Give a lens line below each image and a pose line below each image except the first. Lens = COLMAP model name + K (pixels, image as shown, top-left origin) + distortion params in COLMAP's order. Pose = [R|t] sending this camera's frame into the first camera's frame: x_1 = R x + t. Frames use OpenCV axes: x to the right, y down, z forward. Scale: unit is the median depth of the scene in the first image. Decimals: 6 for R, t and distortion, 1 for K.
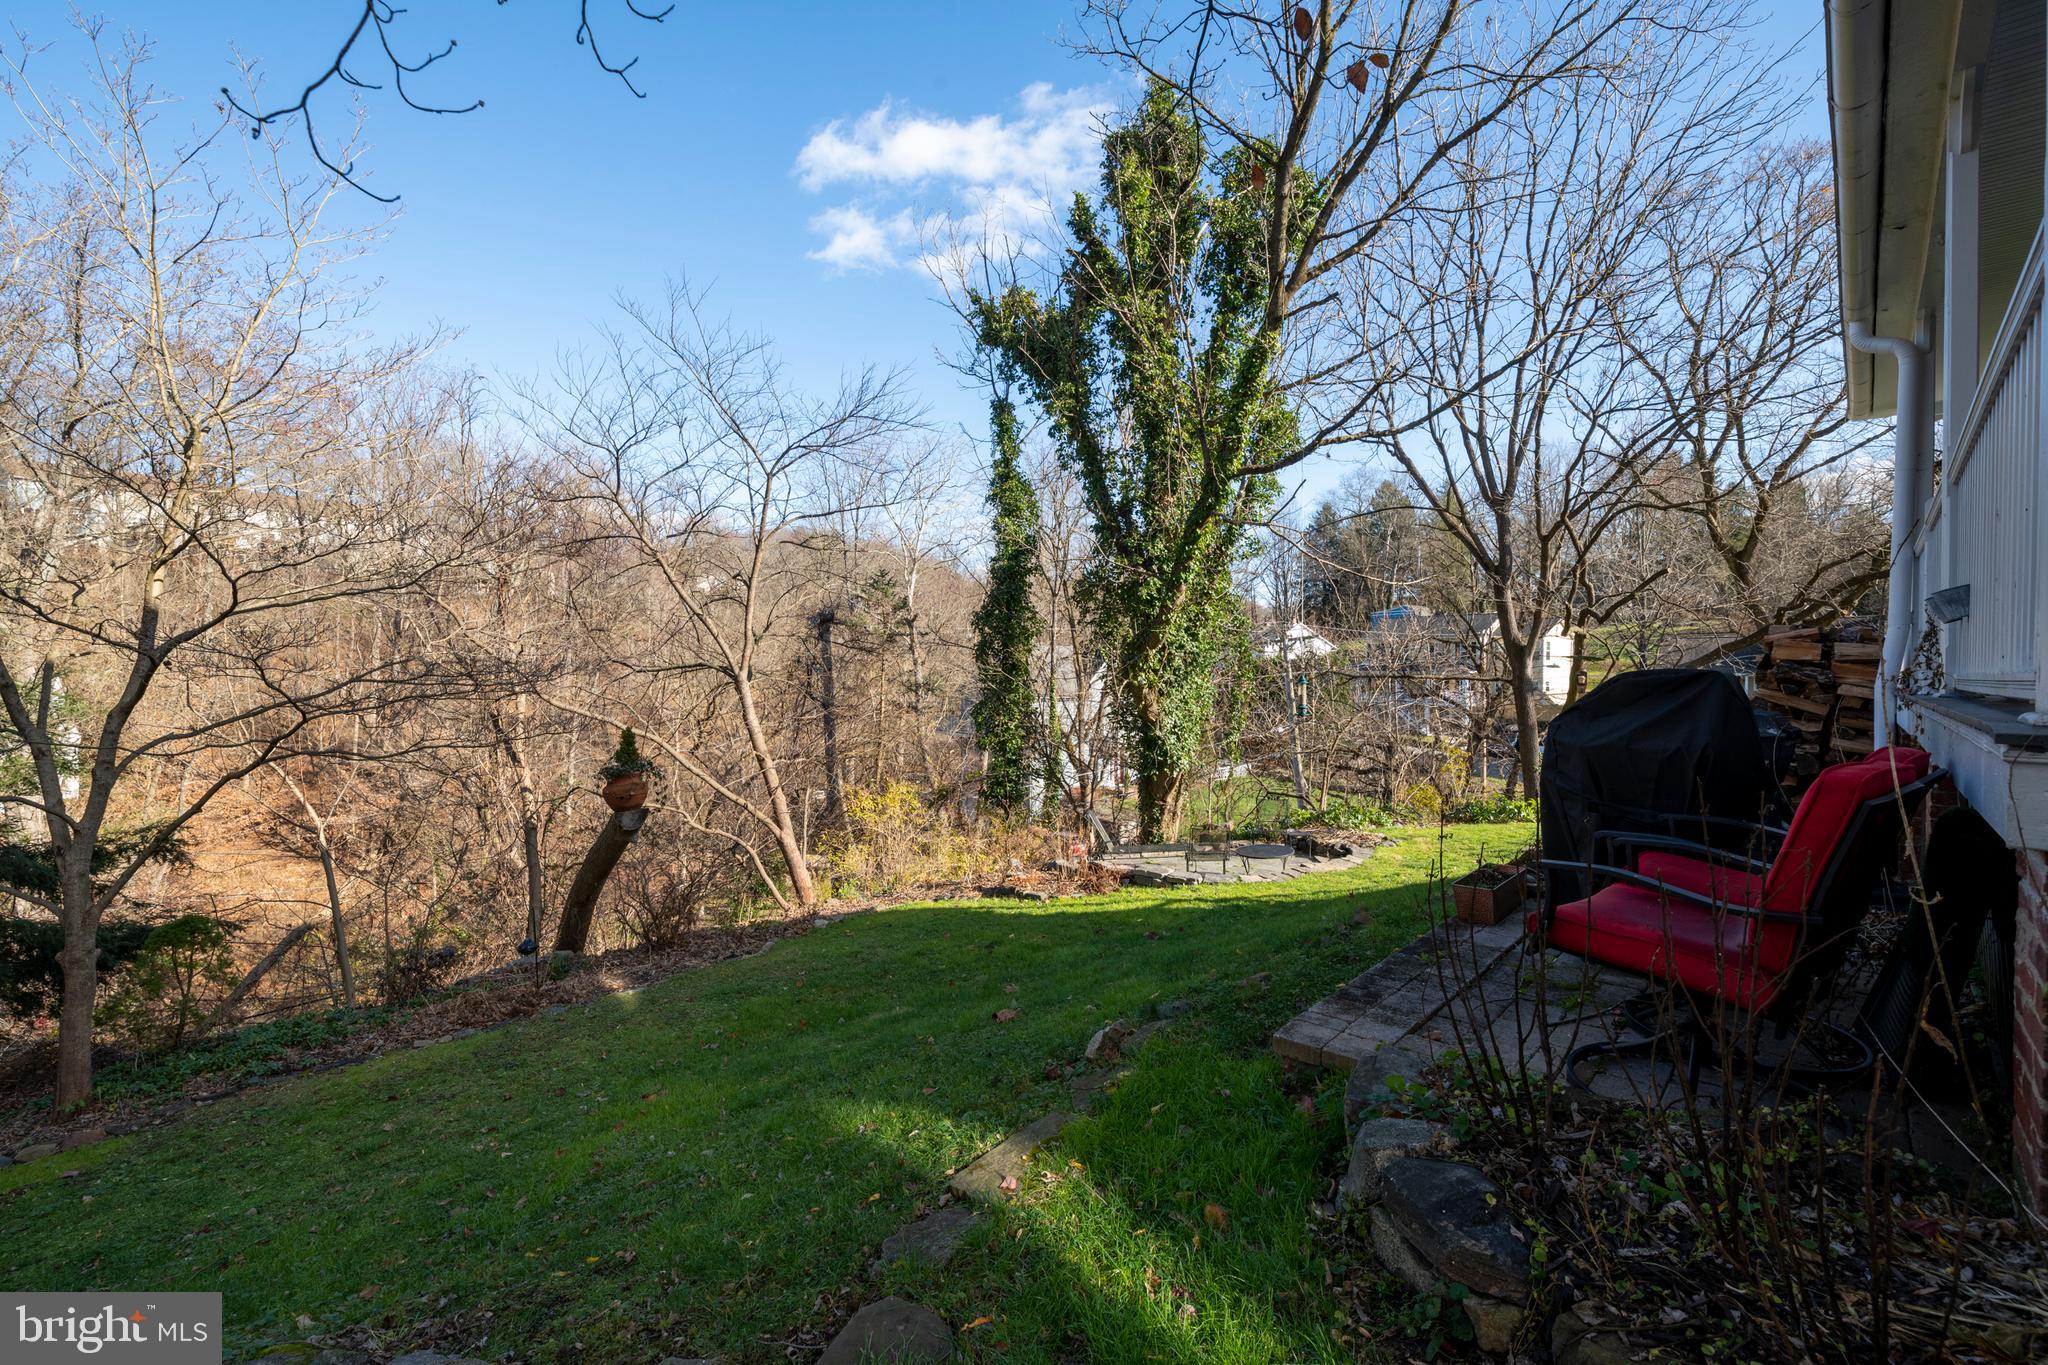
lens RADIAL K [[876.4, 0, 1023.1], [0, 876.4, 688.8], [0, 0, 1]] dist [0.010334, -0.002877]
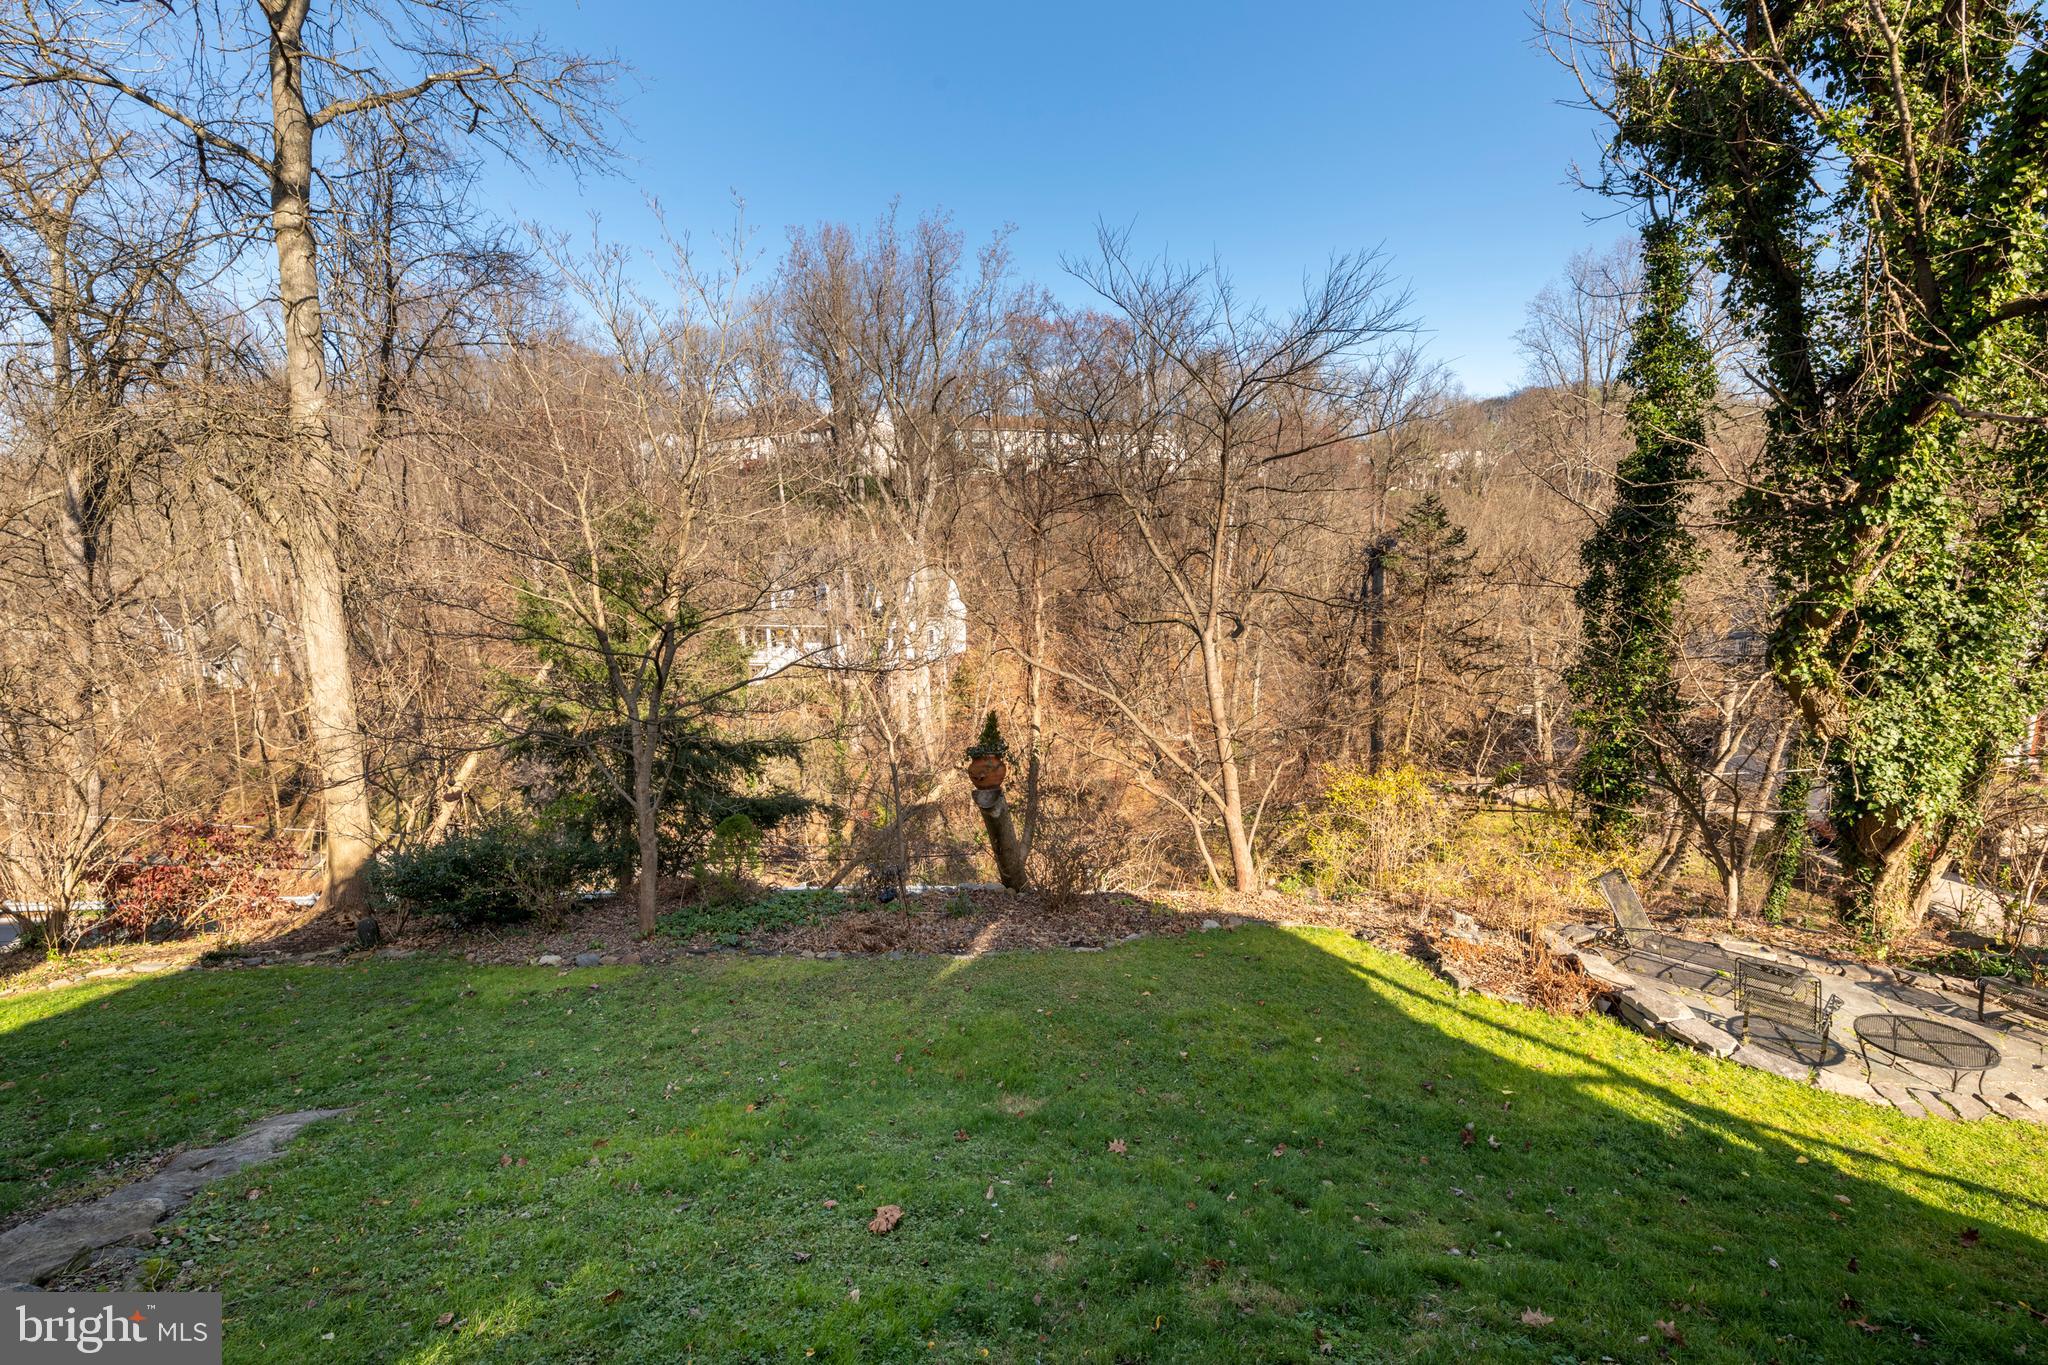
lens RADIAL K [[876.4, 0, 1026.8], [0, 876.4, 680.0], [0, 0, 1]] dist [0.010334, -0.002877]
pose [[0.688187, 0.101435, -0.718408, 0.186149], [-0.007325, 0.991100, 0.132921, -0.075079], [0.725496, -0.086212, 0.682805, 0.171629]]
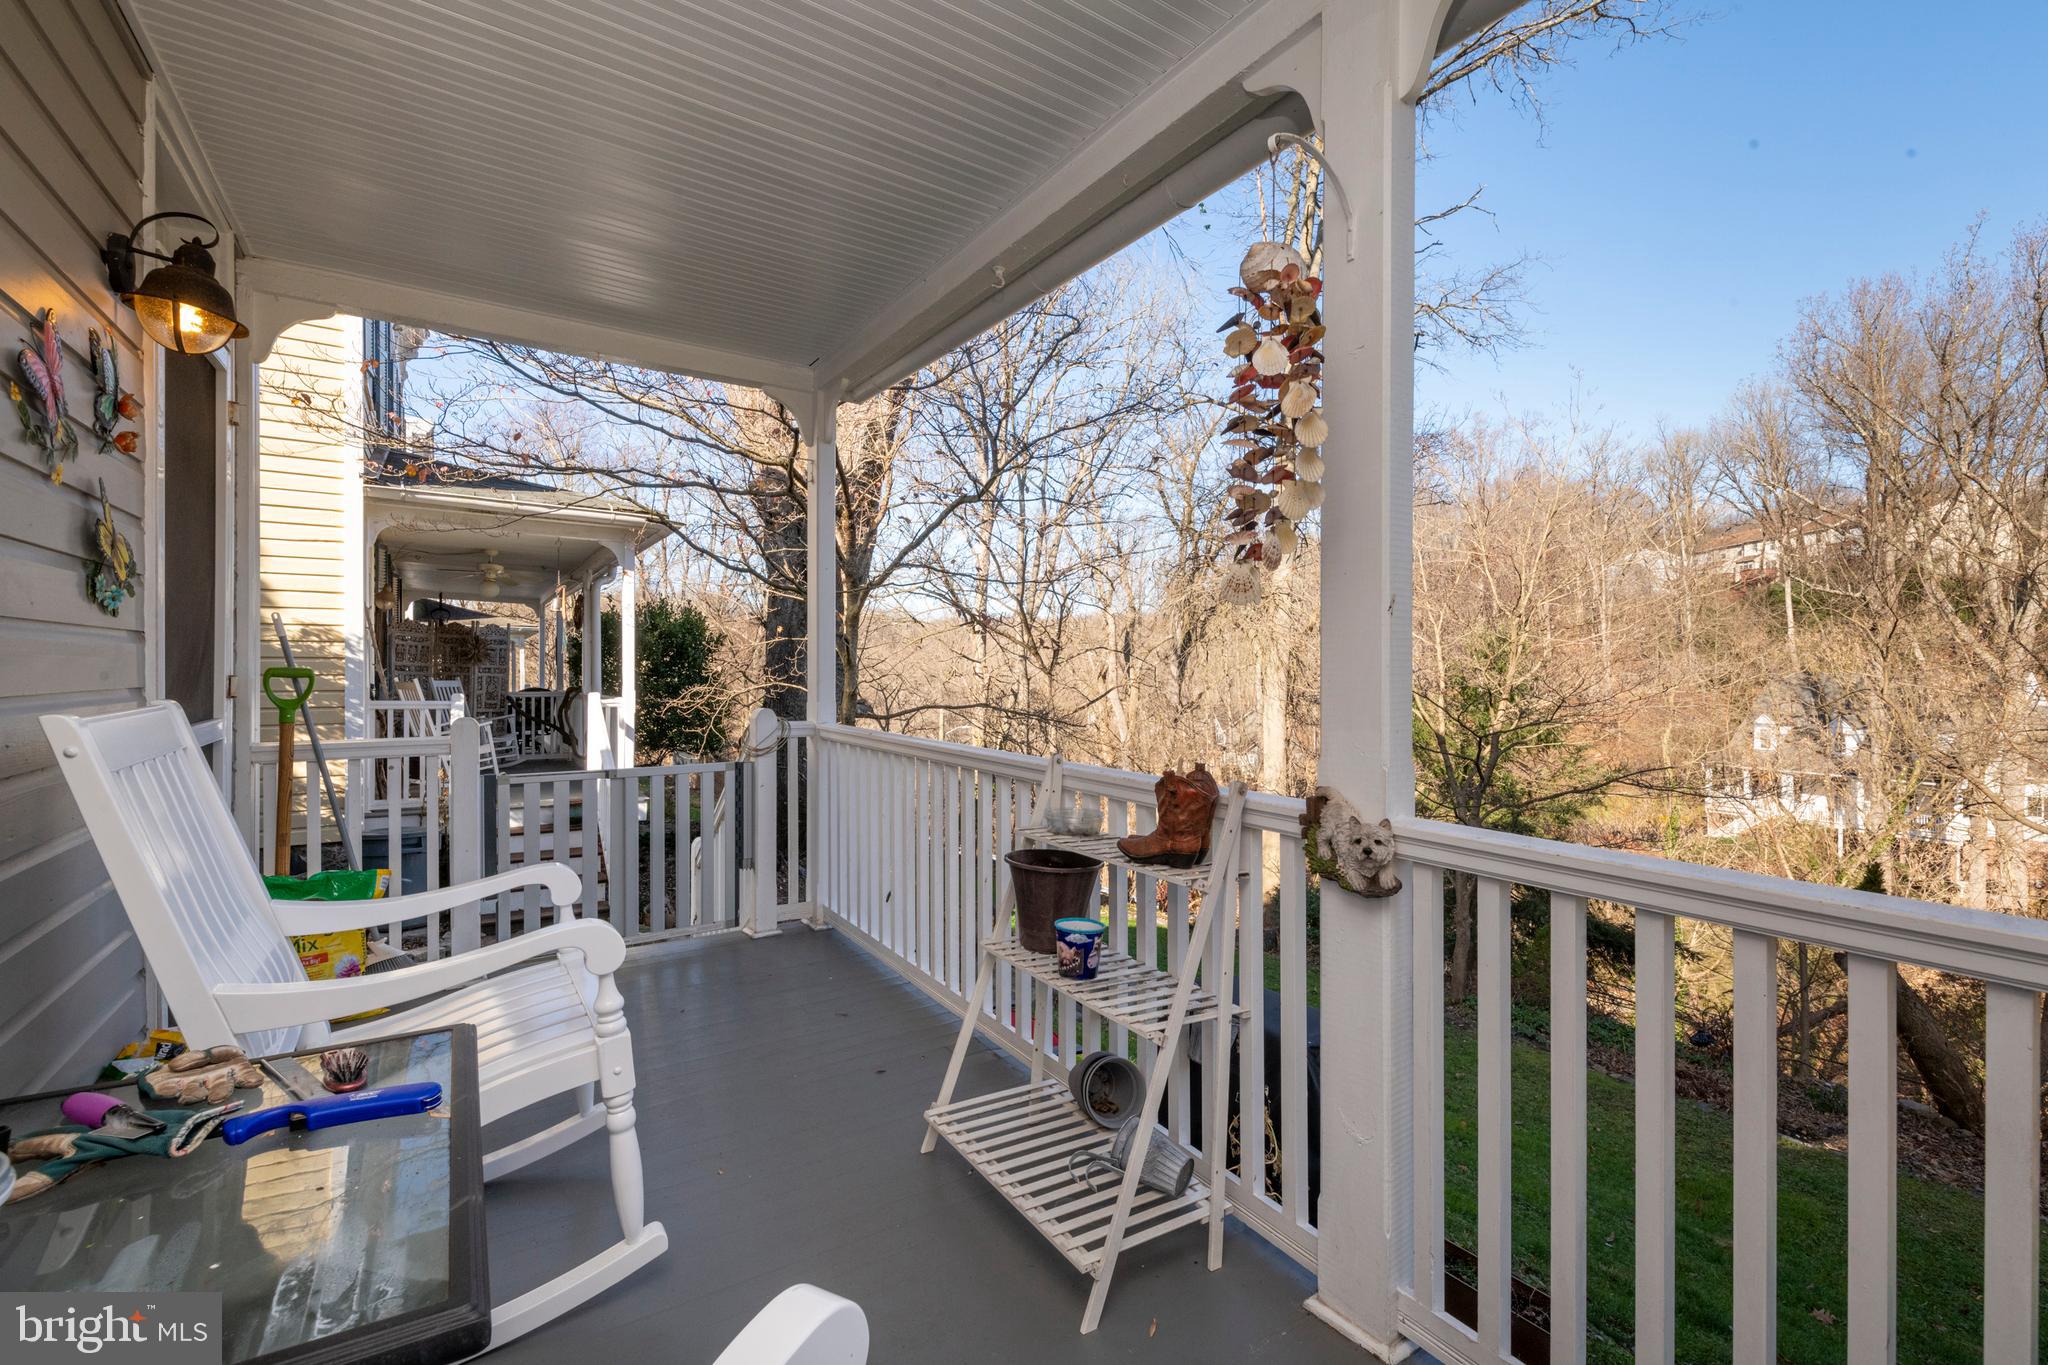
lens RADIAL K [[876.4, 0, 1027.8], [0, 876.4, 678.7], [0, 0, 1]] dist [0.010334, -0.002877]
pose [[-0.228142, 0.001336, -0.973627, 0.337640], [-0.024766, 0.999668, 0.007175, -0.070910], [0.973313, 0.025750, -0.228033, 0.202469]]
